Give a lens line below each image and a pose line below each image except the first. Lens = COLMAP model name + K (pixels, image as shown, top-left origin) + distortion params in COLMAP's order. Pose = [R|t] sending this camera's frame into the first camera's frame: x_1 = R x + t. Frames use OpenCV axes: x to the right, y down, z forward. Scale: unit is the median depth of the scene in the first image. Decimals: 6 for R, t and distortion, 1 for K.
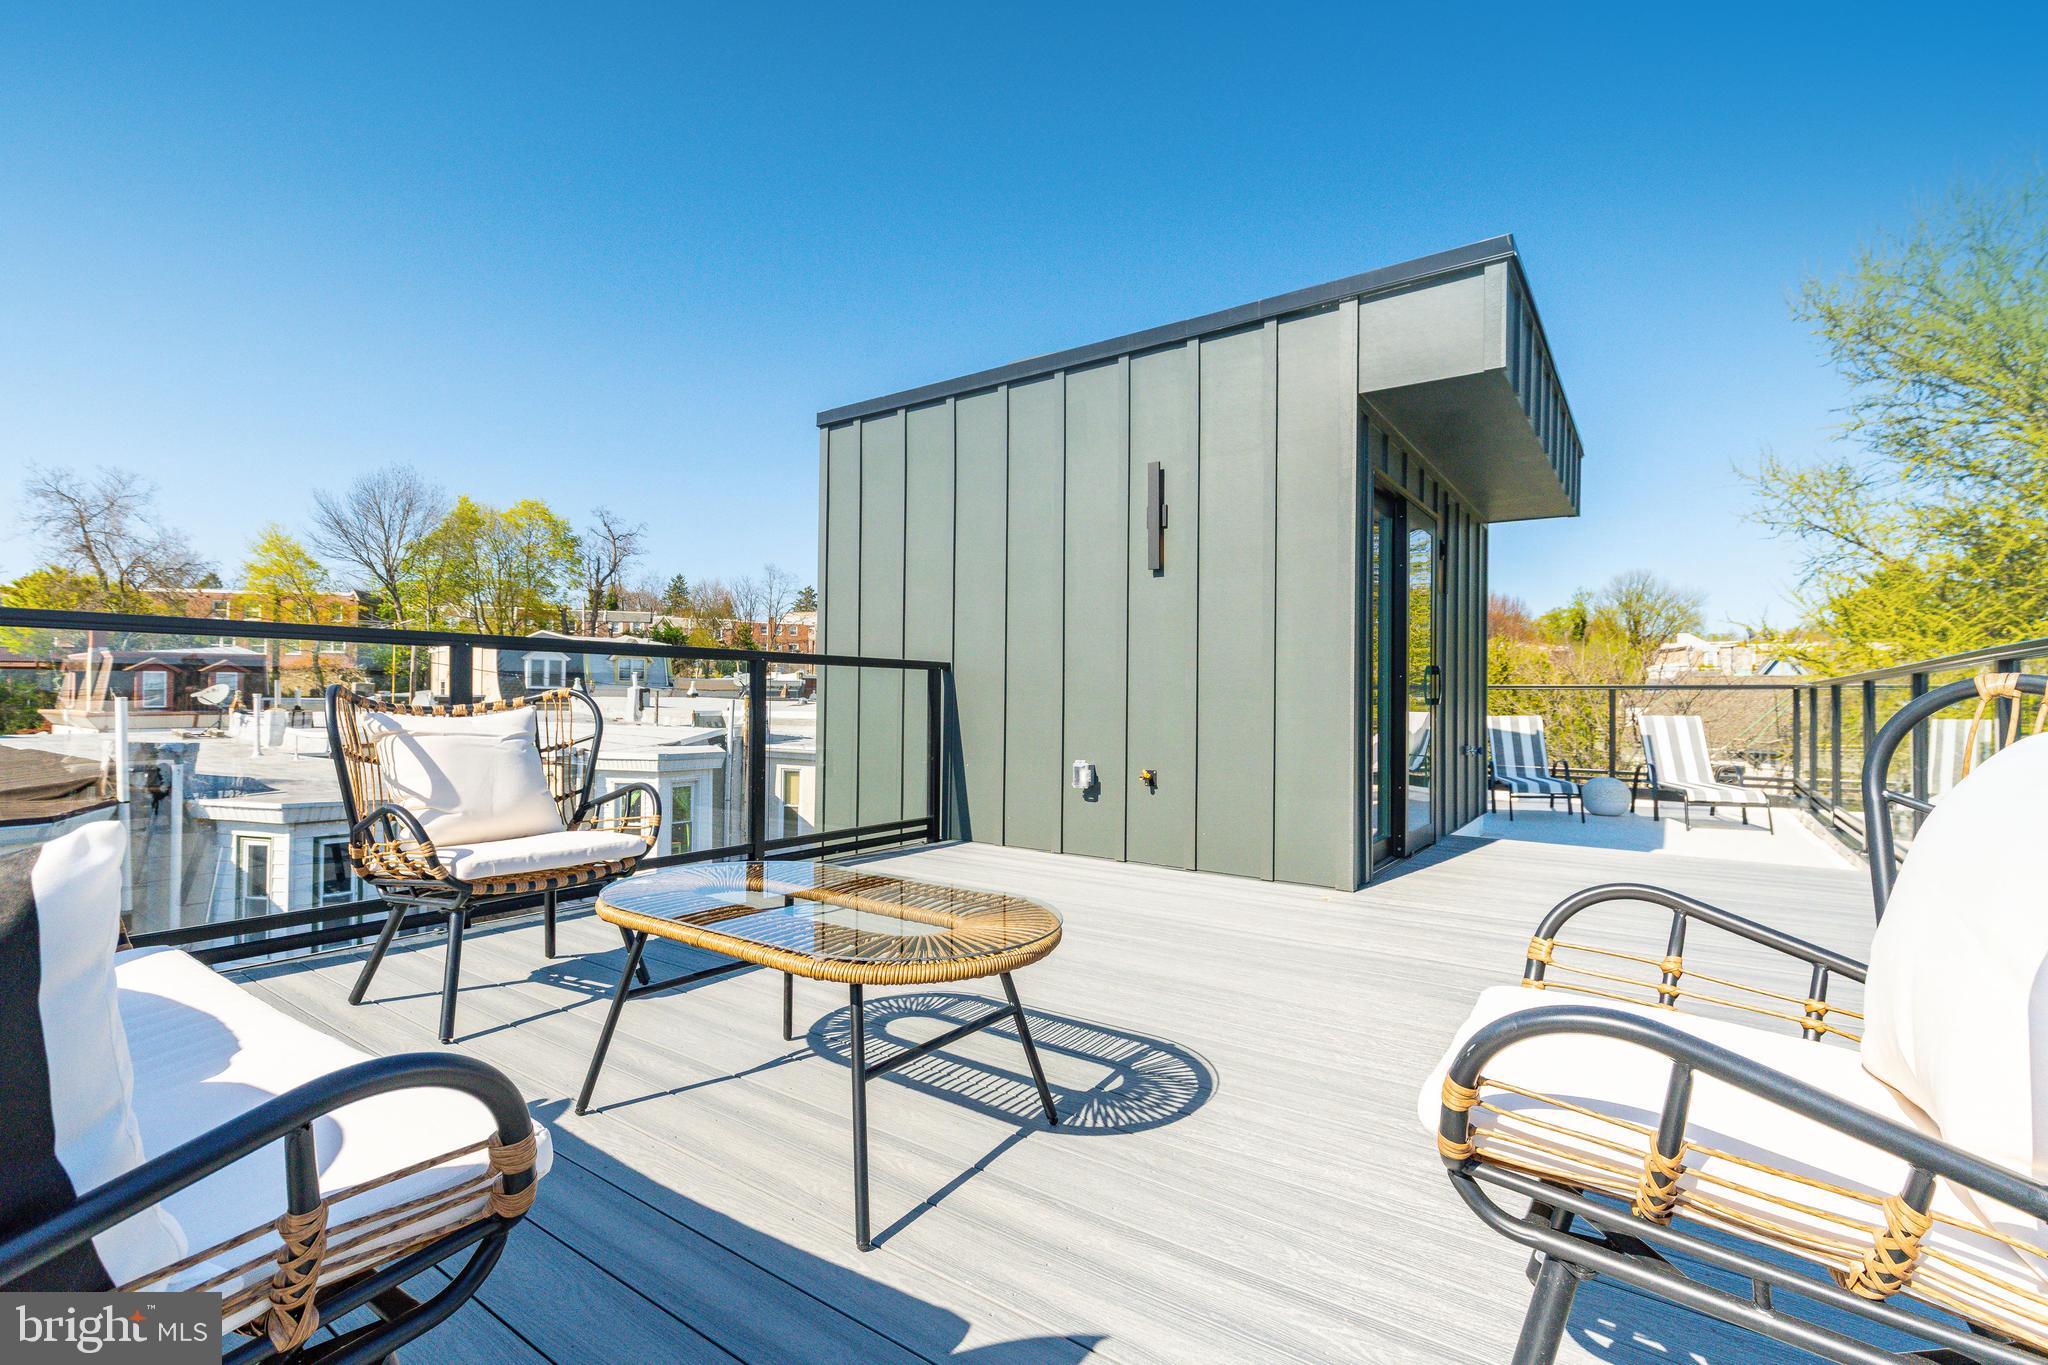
lens RADIAL K [[943.3, 0, 1003.3], [0, 943.3, 688.5], [0, 0, 1]] dist [0.011137, -0.000869]
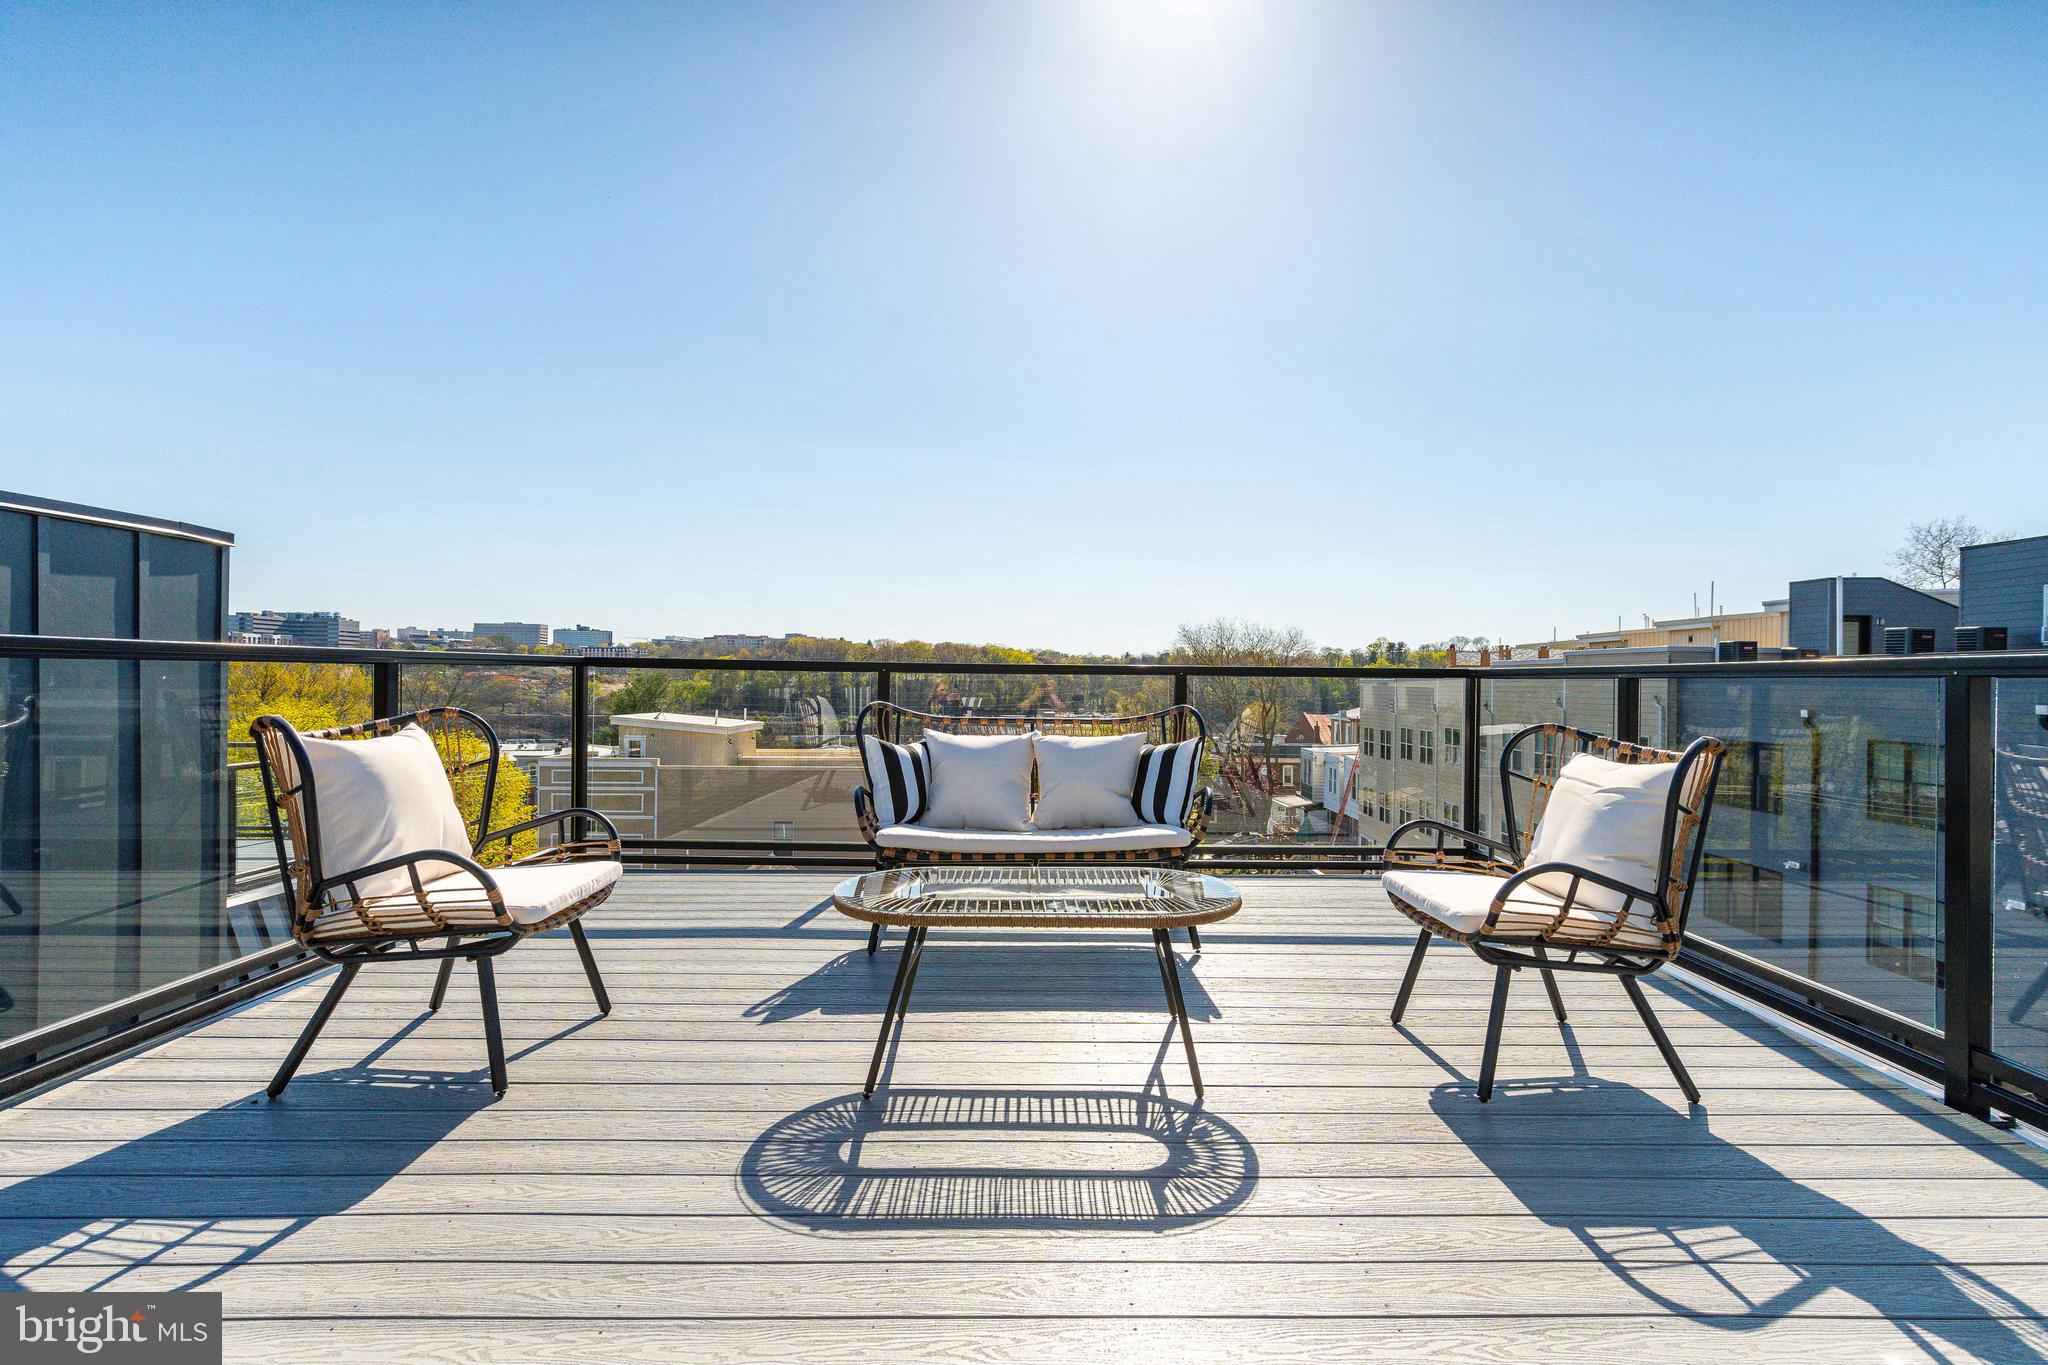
lens RADIAL K [[943.3, 0, 1008.8], [0, 943.3, 685.7], [0, 0, 1]] dist [0.011137, -0.000869]
pose [[-0.820917, -0.010006, -0.570959, 0.495659], [-0.006111, 0.999943, -0.008737, -0.028210], [0.571014, -0.003683, -0.820932, 1.764200]]
